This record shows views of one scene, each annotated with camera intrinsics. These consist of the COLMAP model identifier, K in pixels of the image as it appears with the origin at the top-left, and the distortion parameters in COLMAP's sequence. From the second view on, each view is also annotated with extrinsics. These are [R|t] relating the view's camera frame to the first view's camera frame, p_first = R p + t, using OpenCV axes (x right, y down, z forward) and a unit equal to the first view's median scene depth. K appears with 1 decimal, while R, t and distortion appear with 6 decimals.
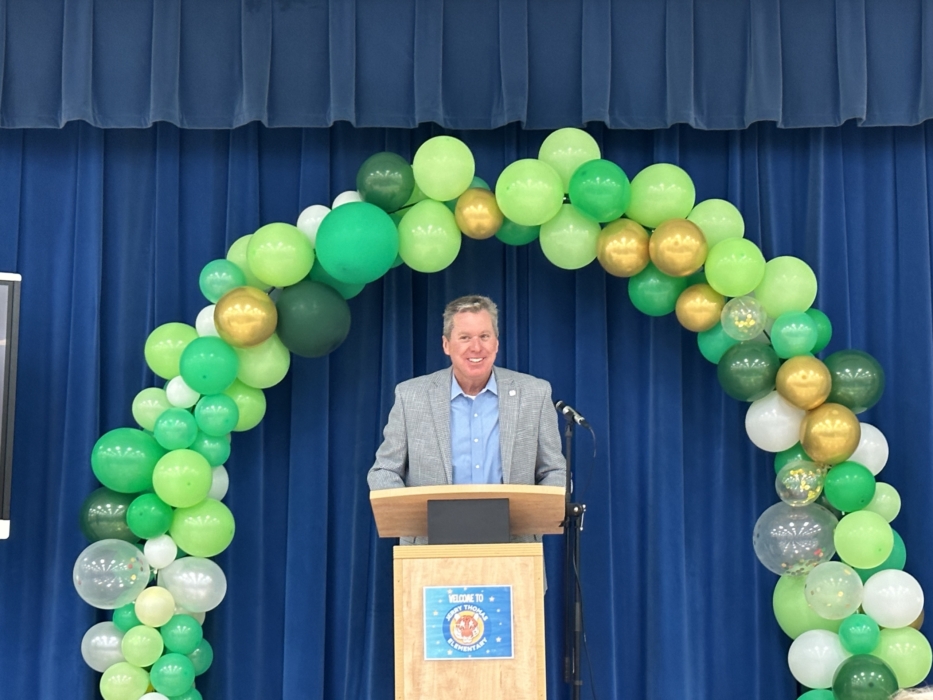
lens RADIAL K [[2018.6, 0, 483.9], [0, 2018.6, 346.0], [0, 0, 1]] dist [0.102105, 0.000000]
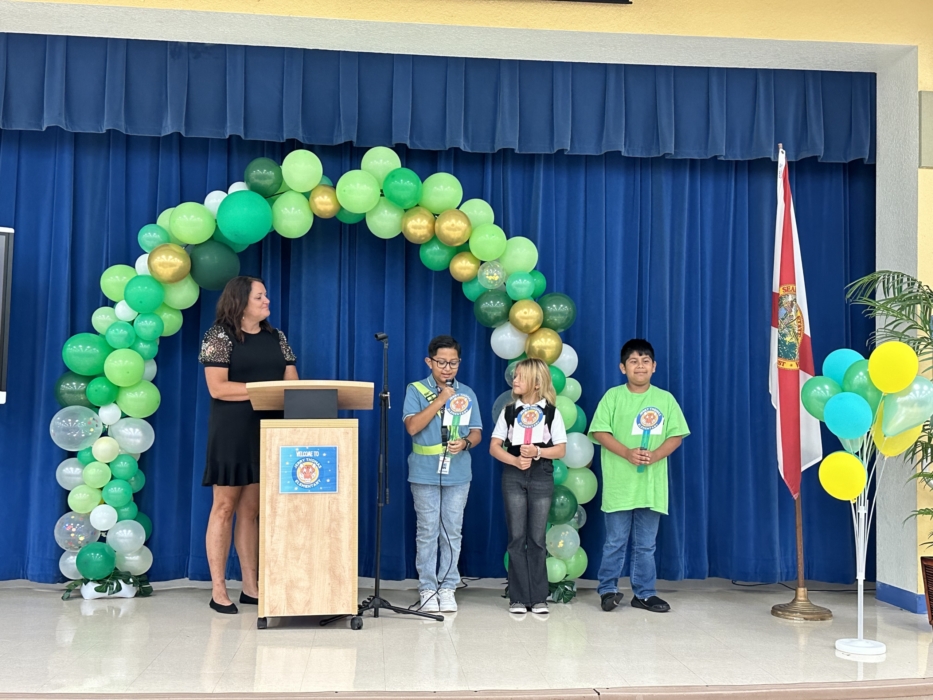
lens RADIAL K [[1133.0, 0, 464.9], [0, 1133.0, 353.2], [0, 0, 1]] dist [0.113824, 0.000000]
pose [[0.993795, 0.021398, 0.109152, 0.012253], [-0.030040, 0.996489, 0.078151, -0.020555], [-0.107096, -0.080945, 0.990948, 0.113340]]
